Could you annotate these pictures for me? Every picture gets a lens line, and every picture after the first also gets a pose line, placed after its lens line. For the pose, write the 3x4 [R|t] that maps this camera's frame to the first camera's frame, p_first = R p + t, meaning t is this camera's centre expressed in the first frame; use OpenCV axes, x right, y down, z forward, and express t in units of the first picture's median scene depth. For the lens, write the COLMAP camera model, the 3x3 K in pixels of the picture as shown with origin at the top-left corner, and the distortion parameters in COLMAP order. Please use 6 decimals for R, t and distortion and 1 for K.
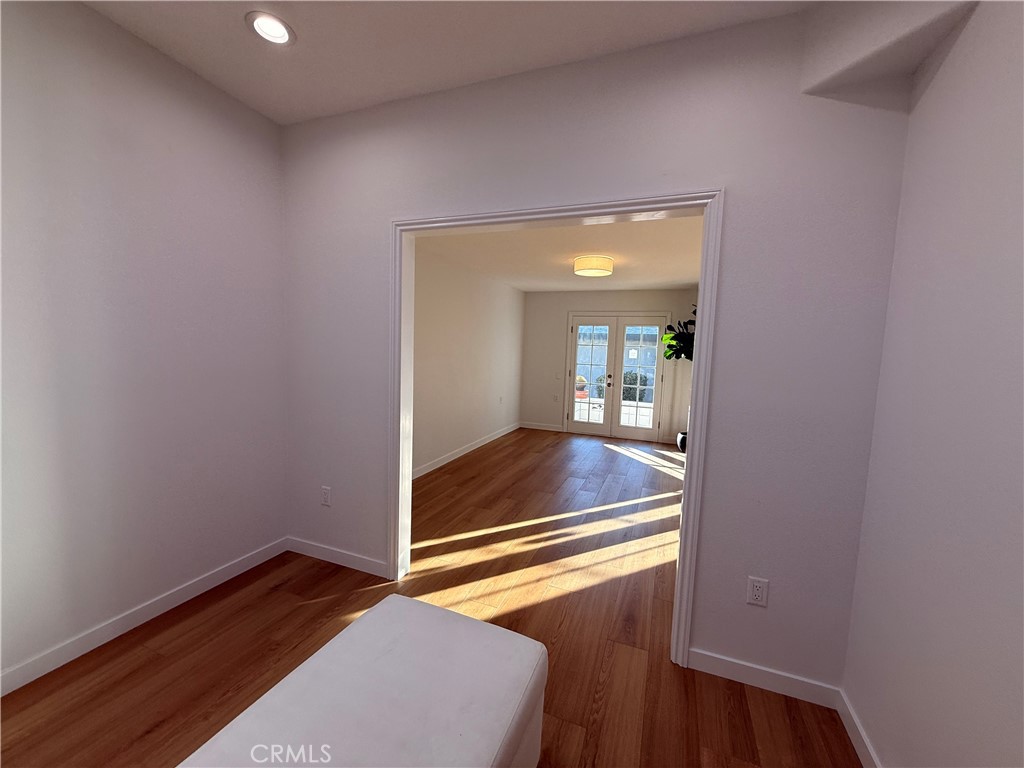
lens RADIAL K [[407.6, 0, 514.0], [0, 407.6, 385.0], [0, 0, 1]] dist [-0.000733, 0.000737]
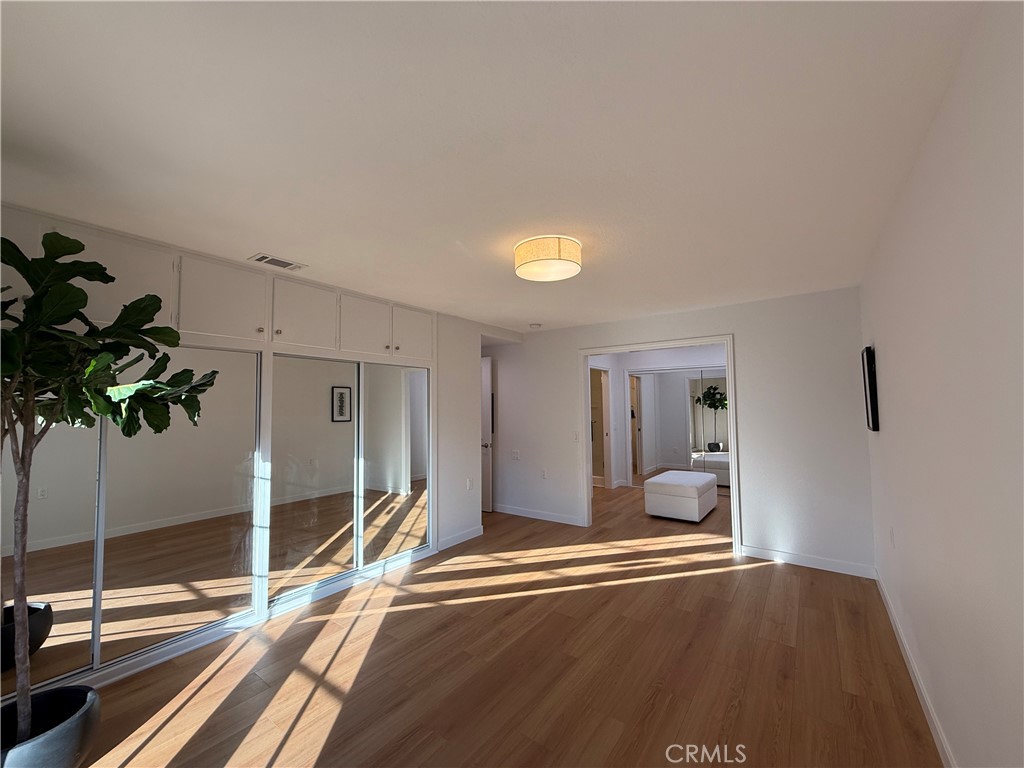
lens RADIAL K [[407.6, 0, 512.3], [0, 407.6, 386.6], [0, 0, 1]] dist [-0.000733, 0.000737]
pose [[-0.965599, -0.011654, 0.259776, 0.091413], [0.000579, 0.998896, 0.046966, -0.139082], [-0.260036, 0.045500, -0.964526, 1.551702]]
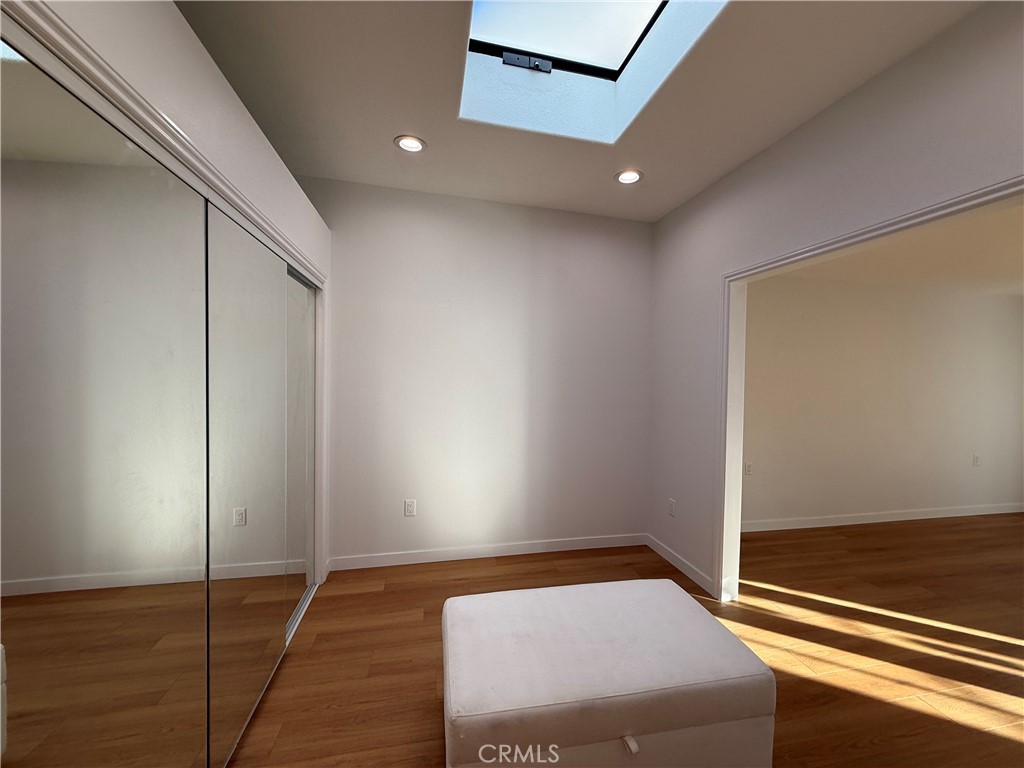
lens RADIAL K [[407.6, 0, 515.1], [0, 407.6, 392.6], [0, 0, 1]] dist [-0.000733, 0.000737]
pose [[0.549086, 0.006459, -0.835741, 0.168660], [-0.073406, 0.996478, -0.040527, 0.009418], [0.832536, 0.083601, 0.547626, -0.044400]]
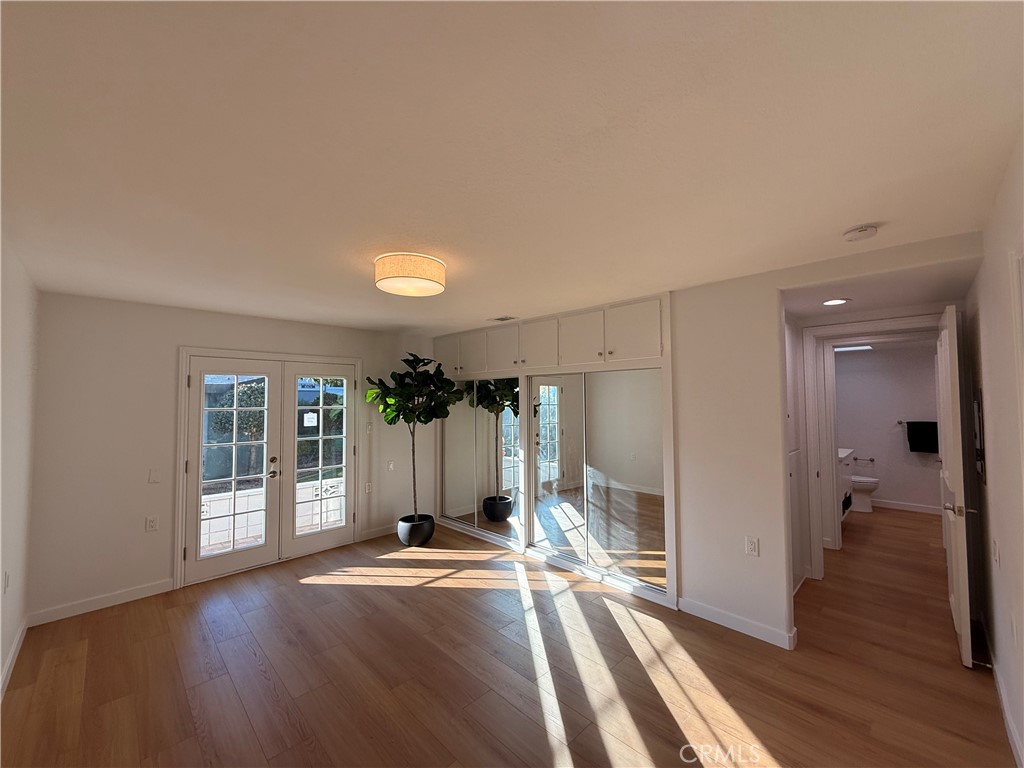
lens RADIAL K [[407.6, 0, 512.2], [0, 407.6, 381.8], [0, 0, 1]] dist [-0.000733, 0.000737]
pose [[0.405313, 0.002068, 0.914176, -0.260502], [0.107154, 0.992997, -0.049755, -0.103145], [-0.907876, 0.118124, 0.402253, 0.654567]]
